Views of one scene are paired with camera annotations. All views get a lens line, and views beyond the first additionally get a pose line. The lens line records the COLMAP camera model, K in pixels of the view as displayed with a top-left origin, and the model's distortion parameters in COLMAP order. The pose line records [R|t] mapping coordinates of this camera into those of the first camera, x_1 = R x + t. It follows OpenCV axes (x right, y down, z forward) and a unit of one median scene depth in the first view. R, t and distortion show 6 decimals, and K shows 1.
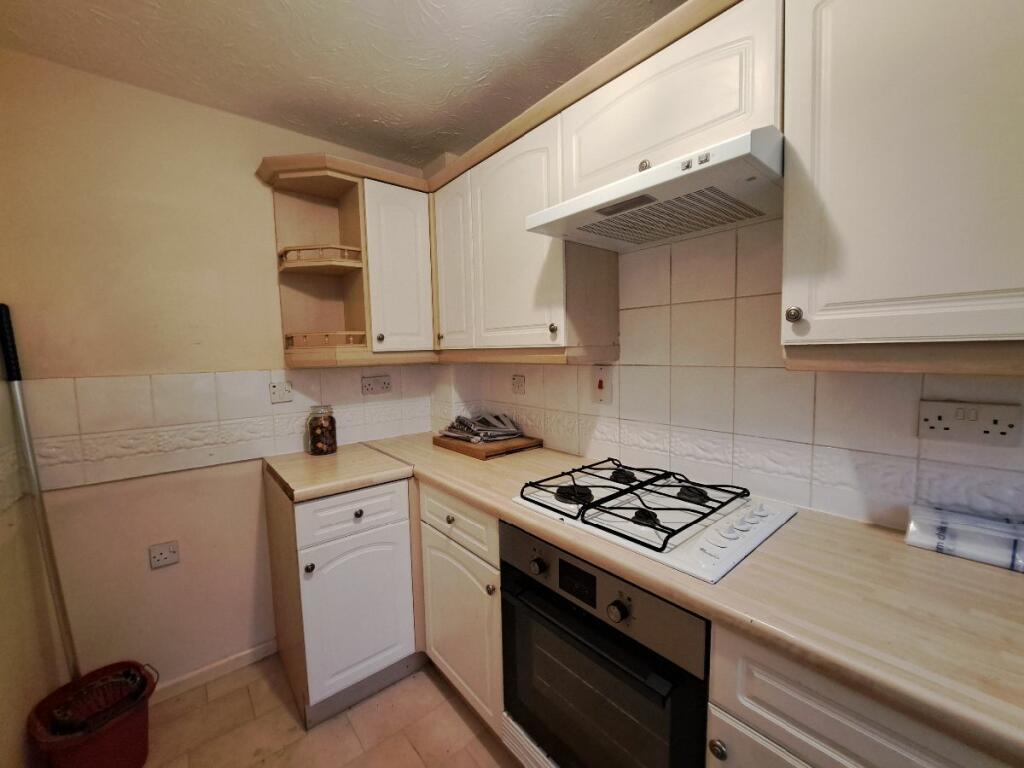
lens RADIAL K [[407.8, 0, 509.5], [0, 407.8, 385.9], [0, 0, 1]] dist [-0.010535, -0.000164]
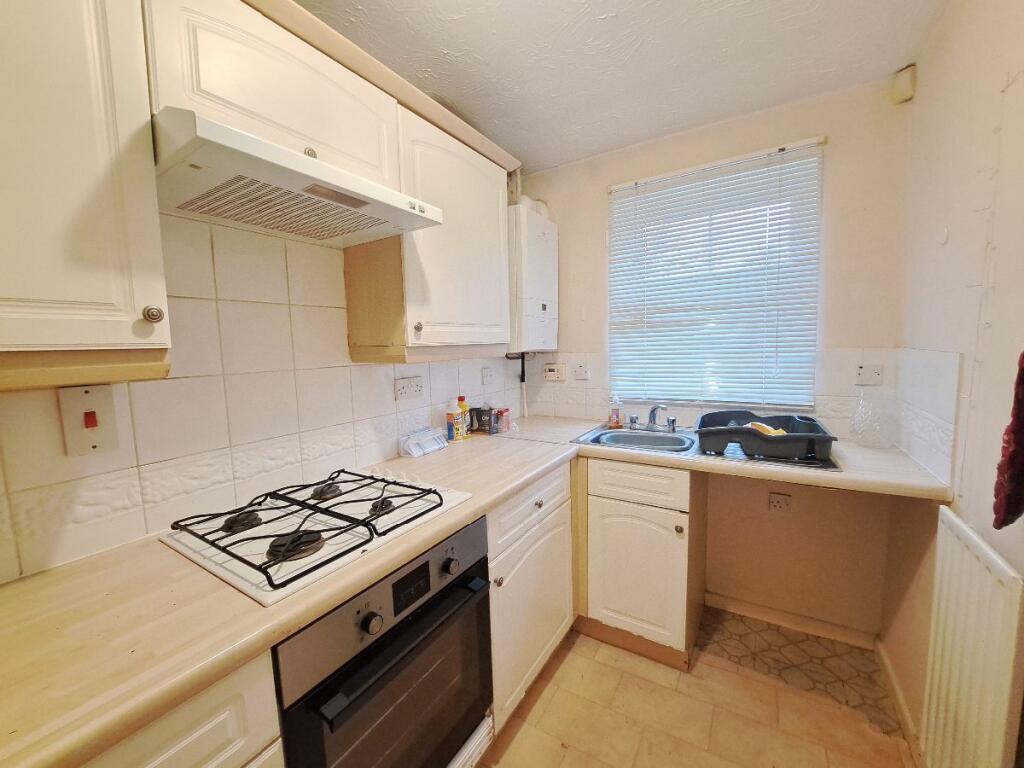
lens RADIAL K [[407.8, 0, 509.5], [0, 407.8, 385.9], [0, 0, 1]] dist [-0.010535, -0.000164]
pose [[-0.315422, -0.061483, 0.946958, -0.714666], [0.120683, 0.987197, 0.104294, -0.055136], [-0.941246, 0.147178, -0.303964, 0.909279]]
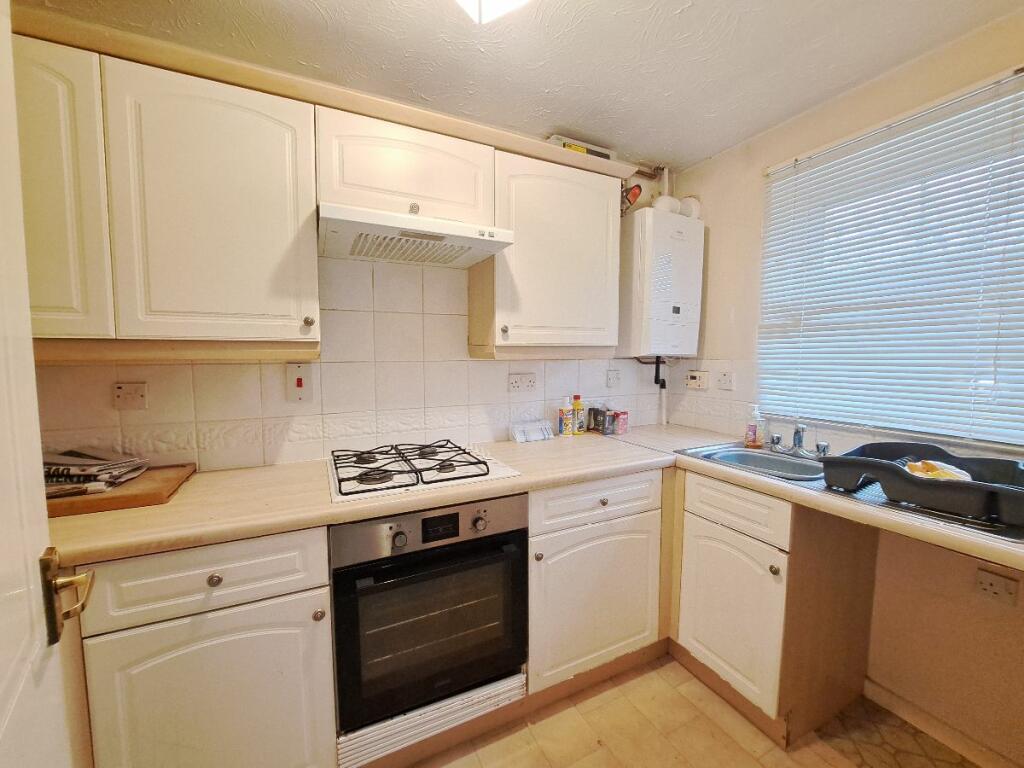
lens RADIAL K [[407.8, 0, 509.5], [0, 407.8, 385.9], [0, 0, 1]] dist [-0.010535, -0.000164]
pose [[0.231494, -0.050667, 0.971516, -0.893961], [0.082306, 0.996082, 0.032336, 0.020503], [-0.969348, 0.072476, 0.234758, 0.420243]]
